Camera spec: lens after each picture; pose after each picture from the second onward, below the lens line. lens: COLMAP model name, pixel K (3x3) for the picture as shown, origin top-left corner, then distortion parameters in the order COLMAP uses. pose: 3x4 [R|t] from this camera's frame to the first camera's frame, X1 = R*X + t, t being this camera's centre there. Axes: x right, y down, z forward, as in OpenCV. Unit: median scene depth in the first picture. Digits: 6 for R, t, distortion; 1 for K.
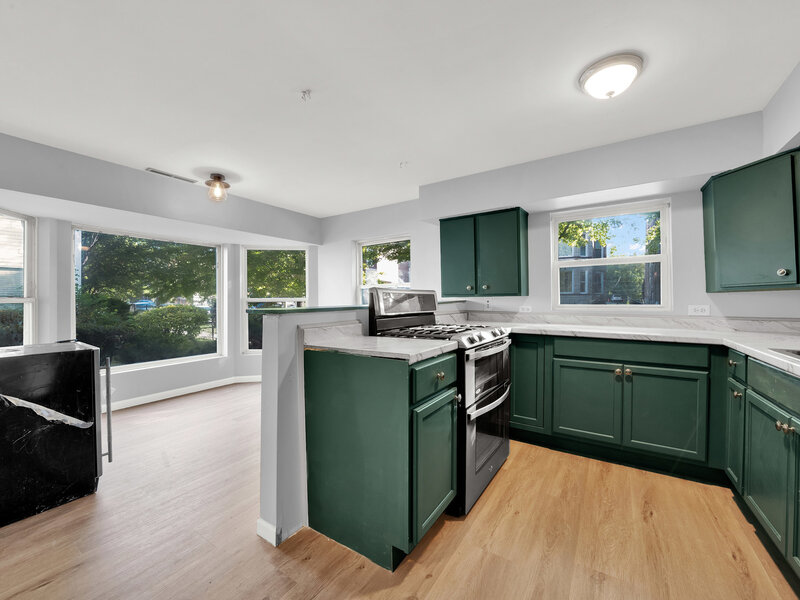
lens RADIAL K [[332.8, 0, 400.1], [0, 332.8, 299.0], [0, 0, 1]] dist [-0.022521, 0.000711]
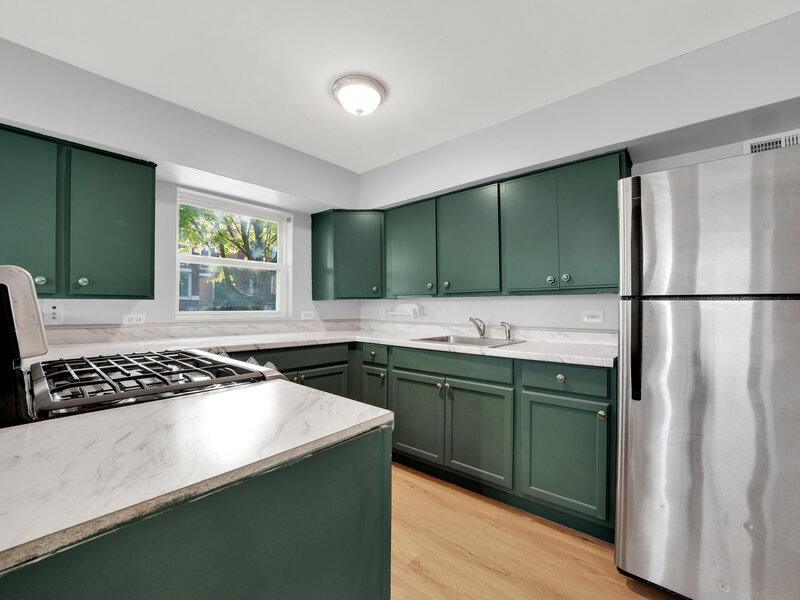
lens RADIAL K [[332.8, 0, 402.8], [0, 332.8, 301.3], [0, 0, 1]] dist [-0.022521, 0.000711]
pose [[0.133221, 0.019070, 0.990903, -0.292609], [-0.008864, 0.999798, -0.018049, 0.002800], [-0.991047, -0.006378, 0.133363, 0.589840]]
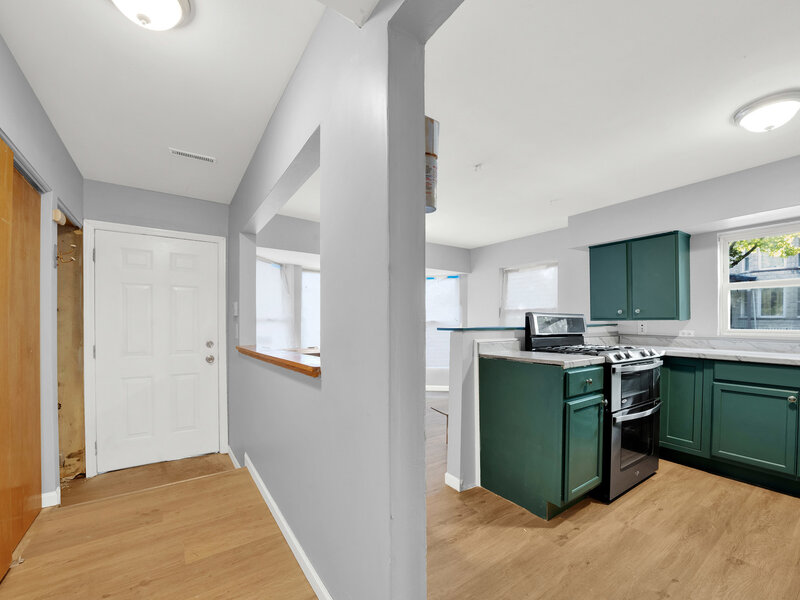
lens RADIAL K [[332.8, 0, 412.7], [0, 332.8, 322.2], [0, 0, 1]] dist [-0.022521, 0.000711]
pose [[0.932501, 0.009871, -0.361032, -0.034318], [-0.009428, 0.999951, 0.002988, 0.003356], [0.361044, 0.000618, 0.932549, -0.276042]]
